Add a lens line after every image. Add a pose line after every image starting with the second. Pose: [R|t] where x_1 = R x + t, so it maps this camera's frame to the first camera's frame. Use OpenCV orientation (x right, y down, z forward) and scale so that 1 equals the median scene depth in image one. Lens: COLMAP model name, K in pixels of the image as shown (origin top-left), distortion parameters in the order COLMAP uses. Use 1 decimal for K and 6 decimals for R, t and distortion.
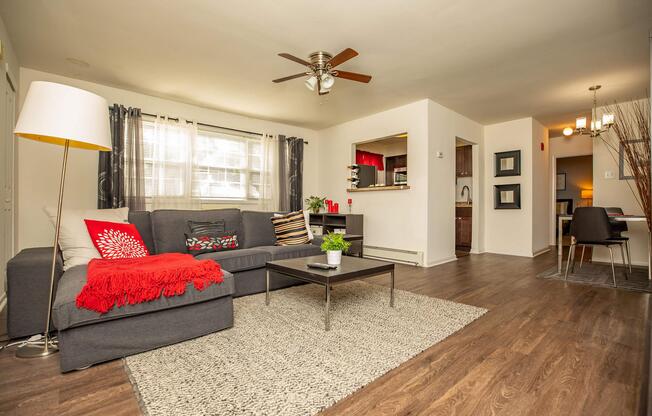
lens RADIAL K [[294.2, 0, 340.1], [0, 294.2, 213.4], [0, 0, 1]] dist [-0.027995, 0.001103]
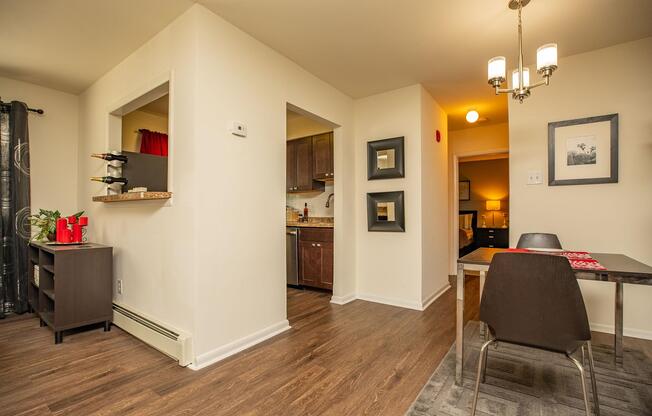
lens RADIAL K [[294.2, 0, 313.9], [0, 294.2, 214.2], [0, 0, 1]] dist [-0.027995, 0.001103]
pose [[0.985040, 0.001453, 0.172319, 0.308348], [0.001649, 0.999839, -0.017859, -0.039607], [-0.172317, 0.017876, 0.984879, 0.398583]]
